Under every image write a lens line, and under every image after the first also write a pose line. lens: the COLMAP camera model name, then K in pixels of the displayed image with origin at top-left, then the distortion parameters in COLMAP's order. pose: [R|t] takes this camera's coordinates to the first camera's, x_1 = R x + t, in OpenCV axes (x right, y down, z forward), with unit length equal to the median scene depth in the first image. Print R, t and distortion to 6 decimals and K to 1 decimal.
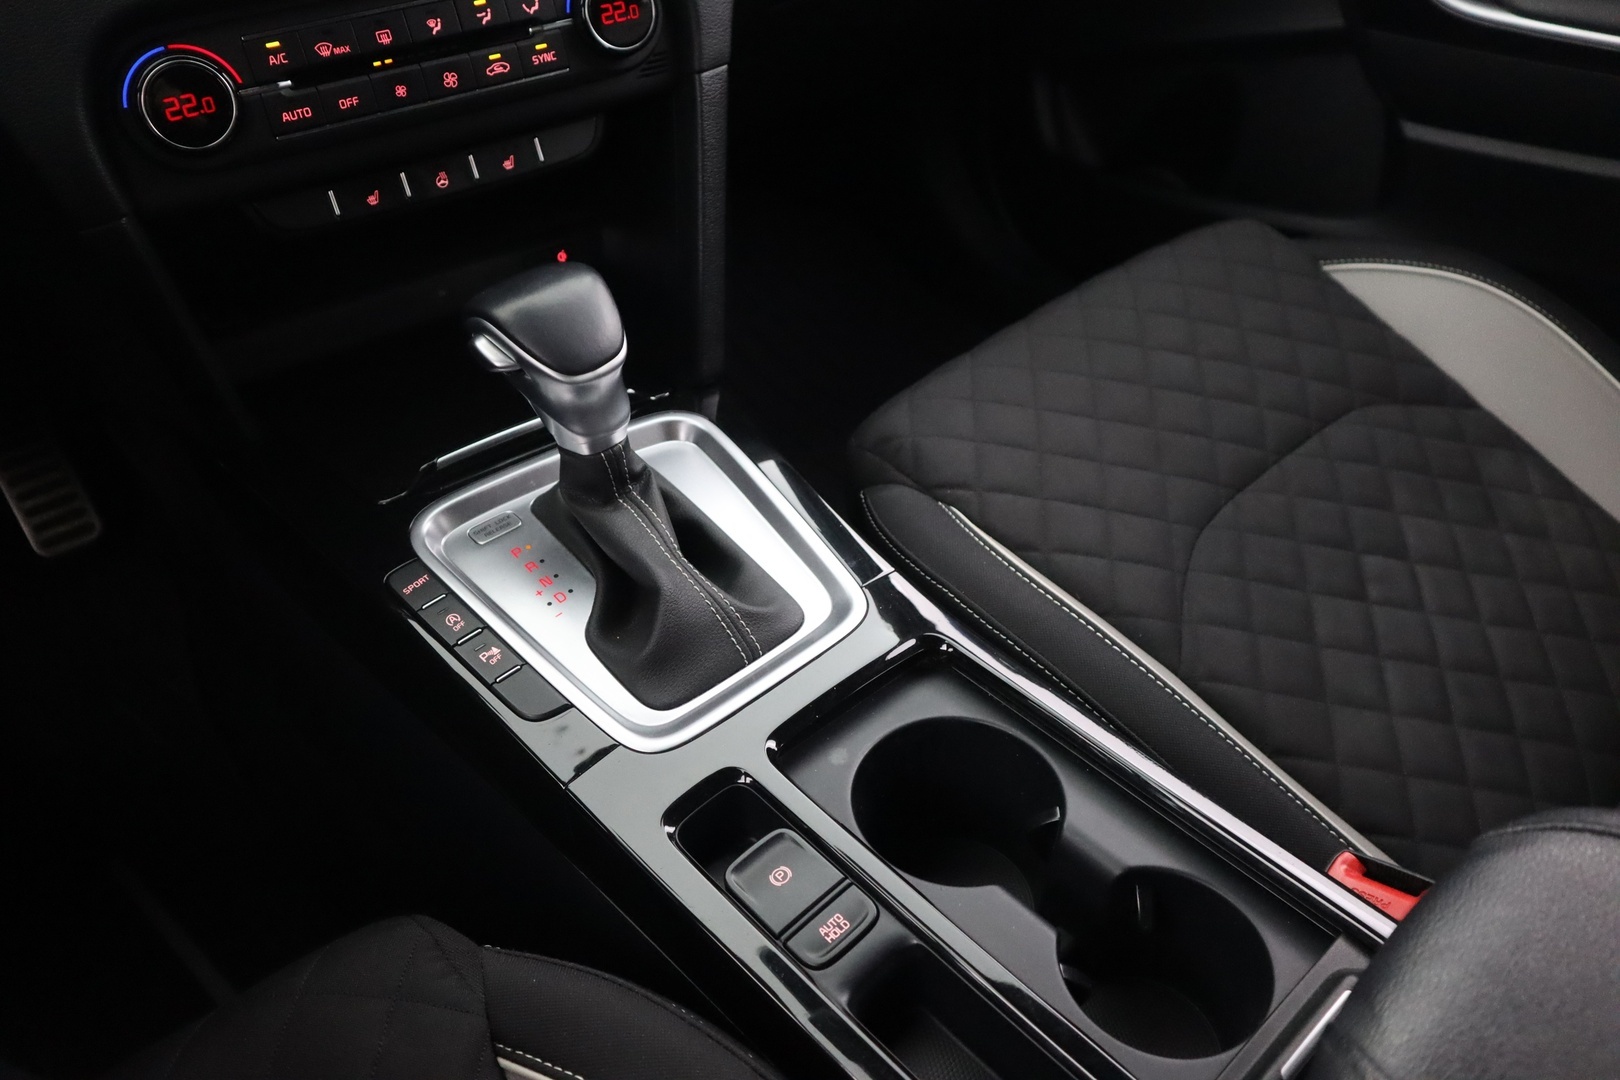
lens RADIAL K [[1231.3, 0, 810.0], [0, 1231.3, 540.0], [0, 0, 1]] dist [-0.106381, 0.105970]
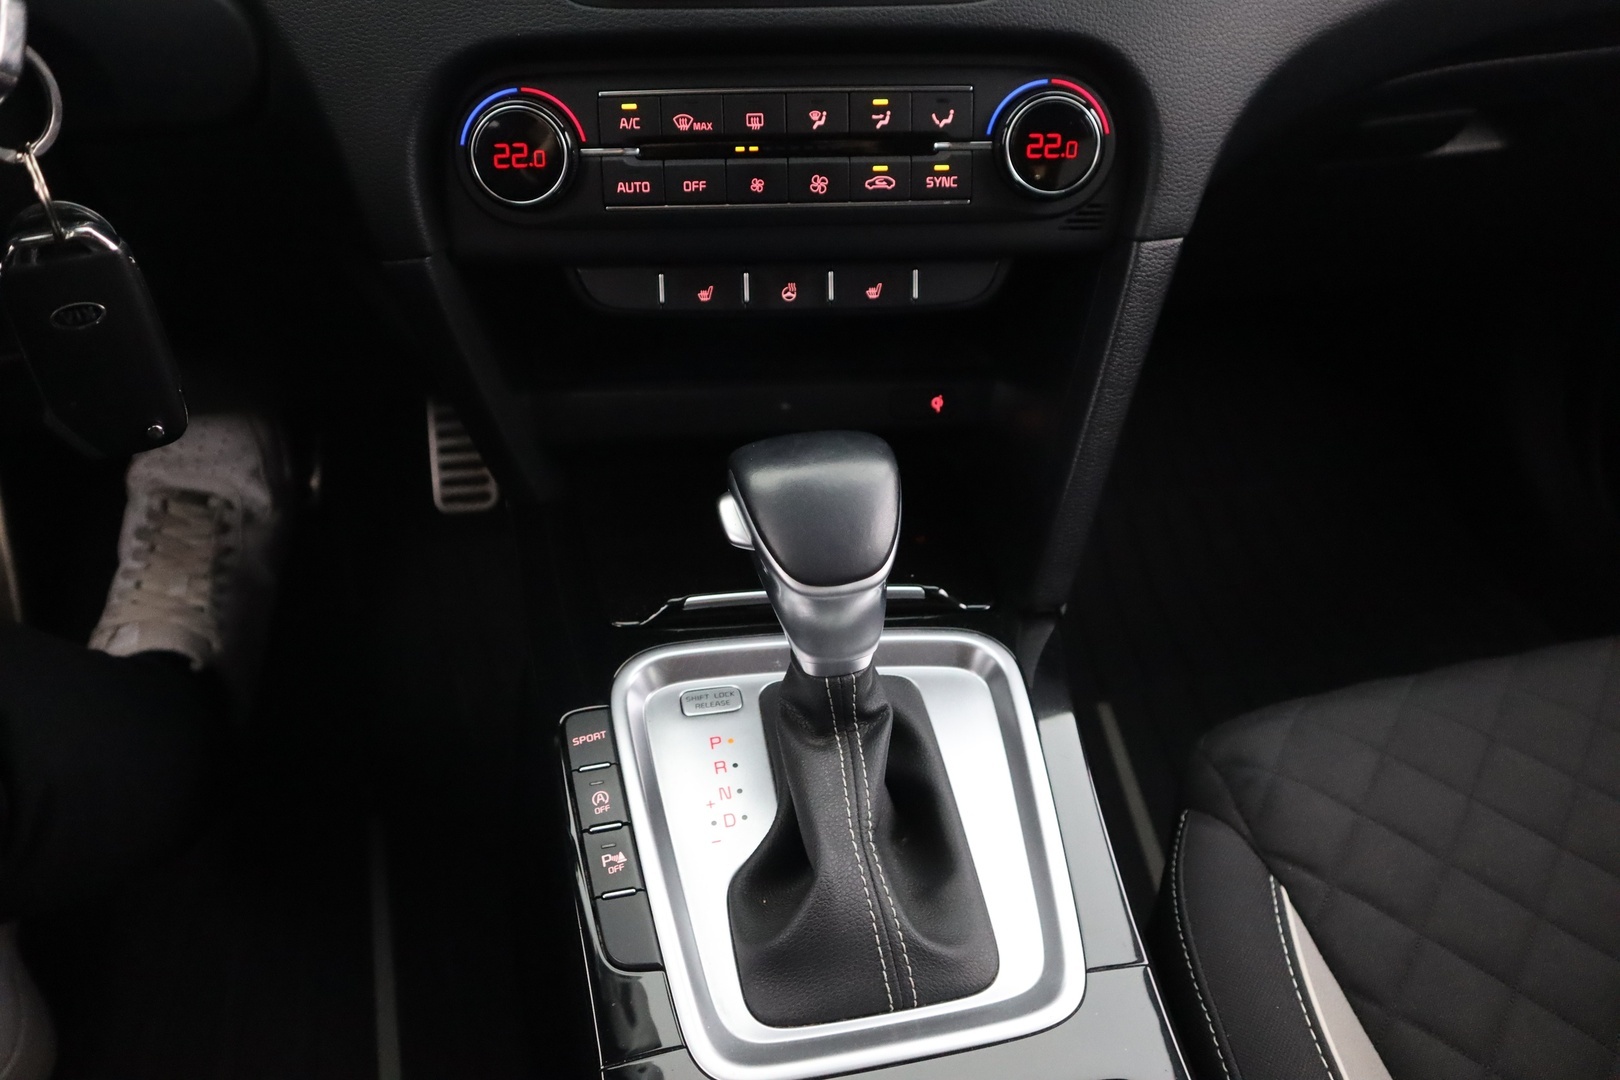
lens RADIAL K [[1231.3, 0, 810.0], [0, 1231.3, 540.0], [0, 0, 1]] dist [-0.106381, 0.105970]
pose [[0.857327, 0.326658, -0.397850, 0.106791], [-0.341575, 0.939200, 0.035077, -0.176921], [0.385119, 0.105823, 0.916780, 0.254027]]
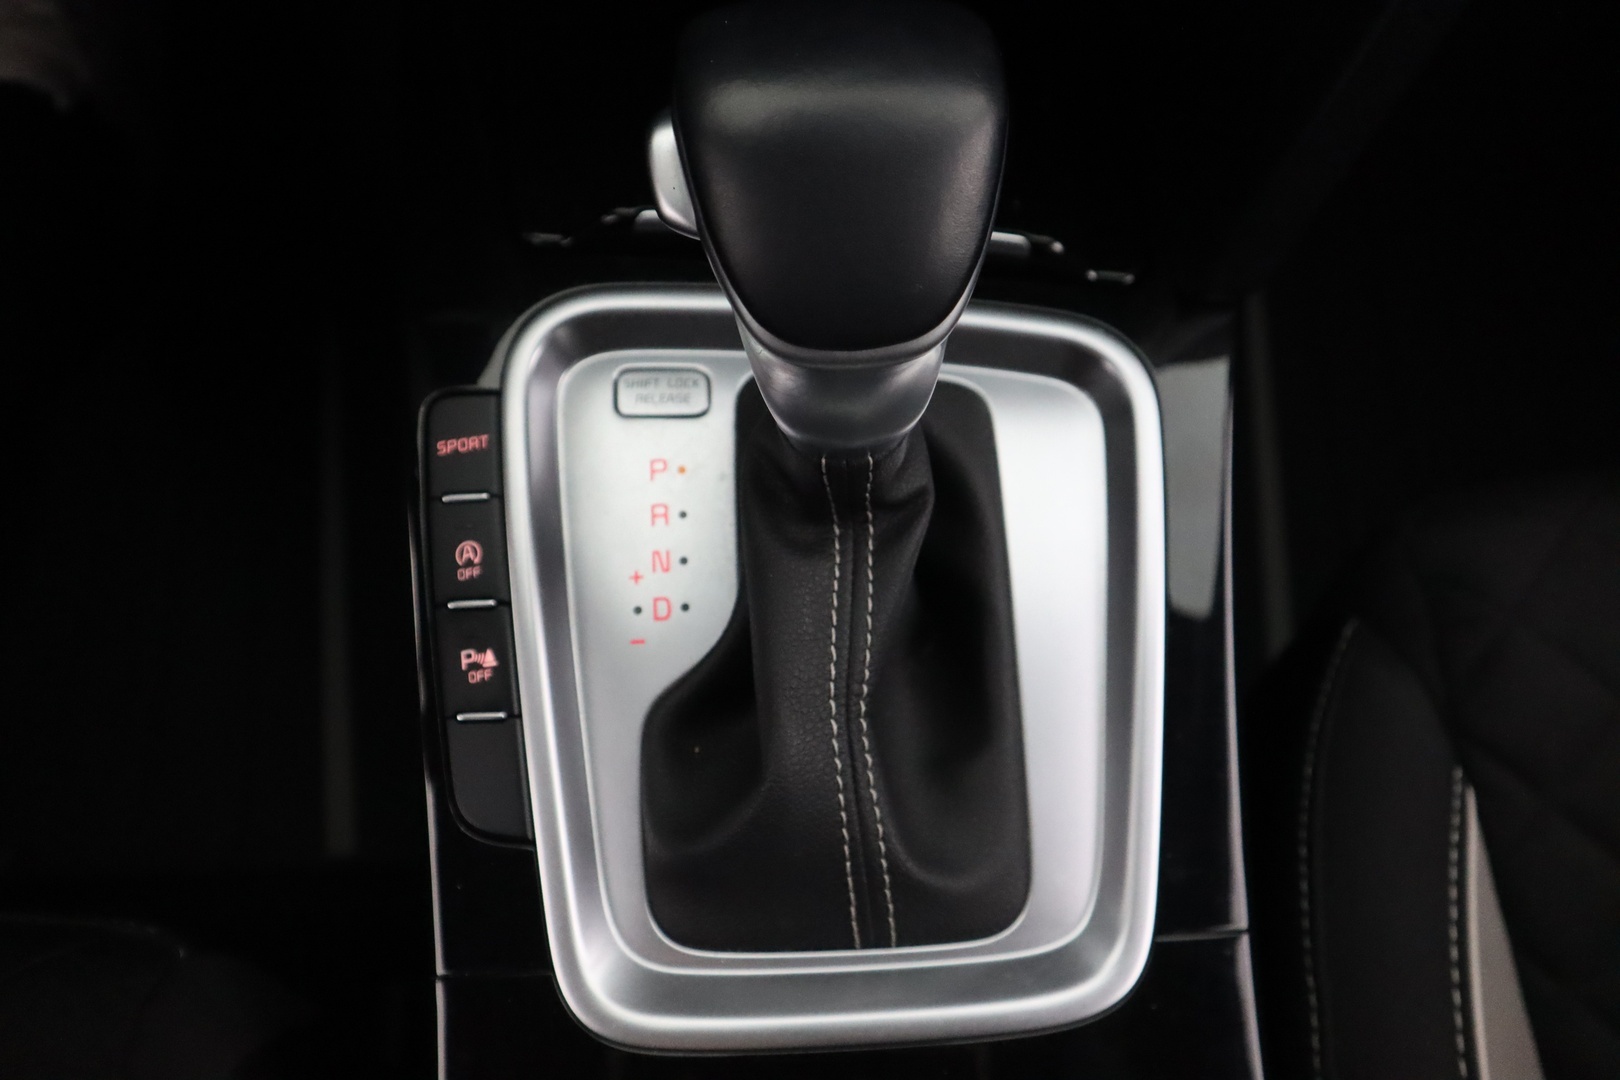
lens RADIAL K [[1231.3, 0, 810.0], [0, 1231.3, 540.0], [0, 0, 1]] dist [-0.106381, 0.105970]
pose [[0.777590, 0.586871, -0.225691, -0.050890], [-0.424952, 0.755063, 0.499295, -0.271924], [0.463432, -0.292339, 0.836522, 0.595314]]
